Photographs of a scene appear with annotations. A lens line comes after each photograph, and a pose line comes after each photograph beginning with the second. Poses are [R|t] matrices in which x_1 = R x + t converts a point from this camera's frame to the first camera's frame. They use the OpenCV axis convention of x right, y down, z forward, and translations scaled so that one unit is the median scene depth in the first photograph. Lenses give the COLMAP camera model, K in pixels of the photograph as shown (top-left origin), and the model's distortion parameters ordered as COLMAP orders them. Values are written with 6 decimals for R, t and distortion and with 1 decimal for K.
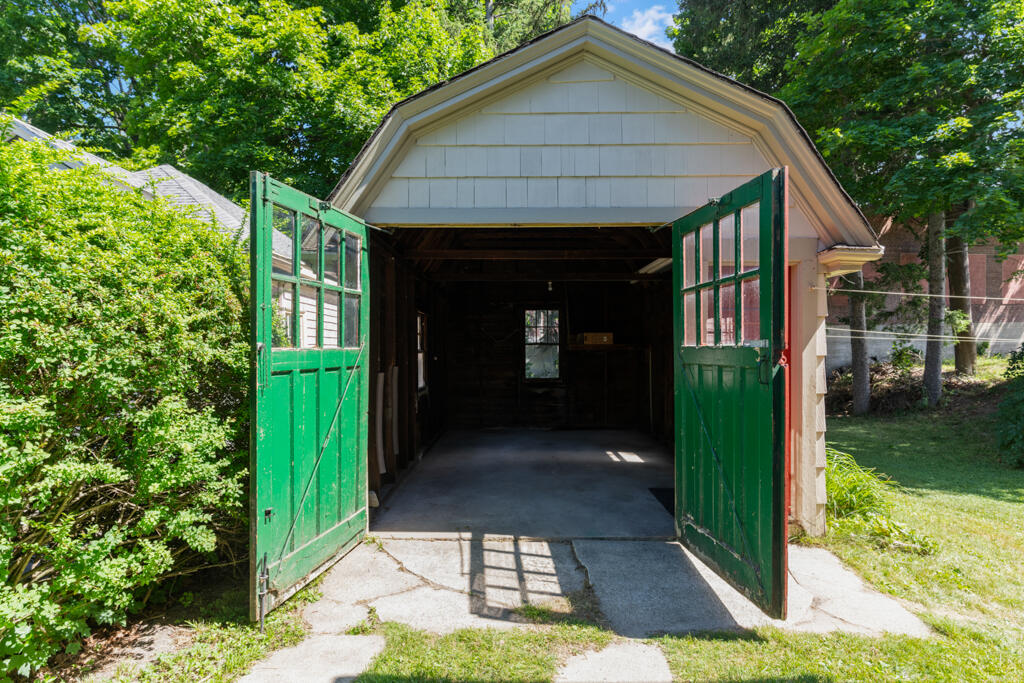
lens RADIAL K [[518.1, 0, 510.2], [0, 518.1, 362.3], [0, 0, 1]] dist [0.002732, 0.000512]
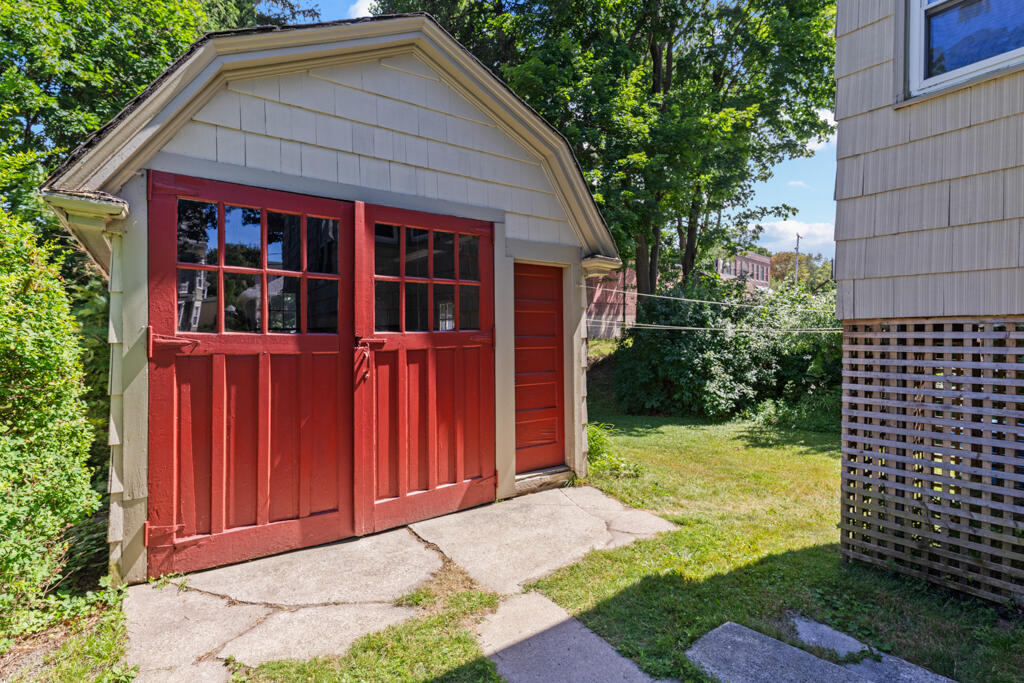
lens RADIAL K [[494.0, 0, 512.0], [0, 494.0, 341.5], [0, 0, 1]] dist [0.001179, 0.000879]
pose [[0.814047, -0.011674, 0.580681, -0.286873], [0.019497, 0.999784, -0.007233, 0.001532], [-0.580471, 0.017209, 0.814099, 0.099189]]
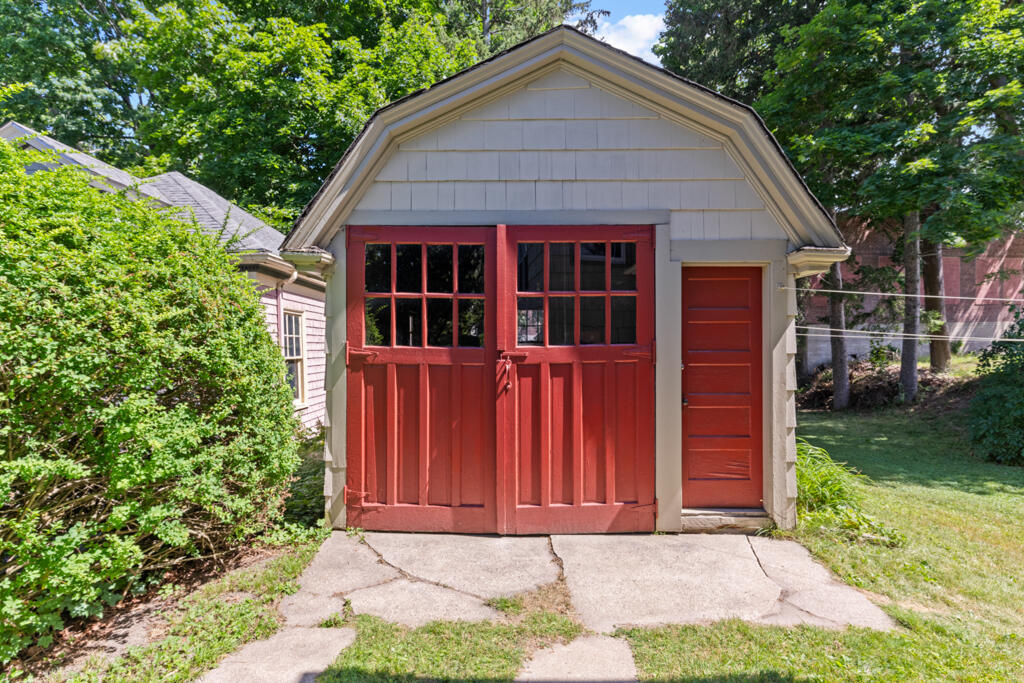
lens RADIAL K [[489.6, 0, 510.9], [0, 489.6, 355.9], [0, 0, 1]] dist [0.002755, 0.000169]
pose [[0.999997, 0.000251, -0.002362, 0.047968], [-0.000270, 0.999969, -0.007890, -0.000328], [0.002360, 0.007891, 0.999966, 0.026174]]
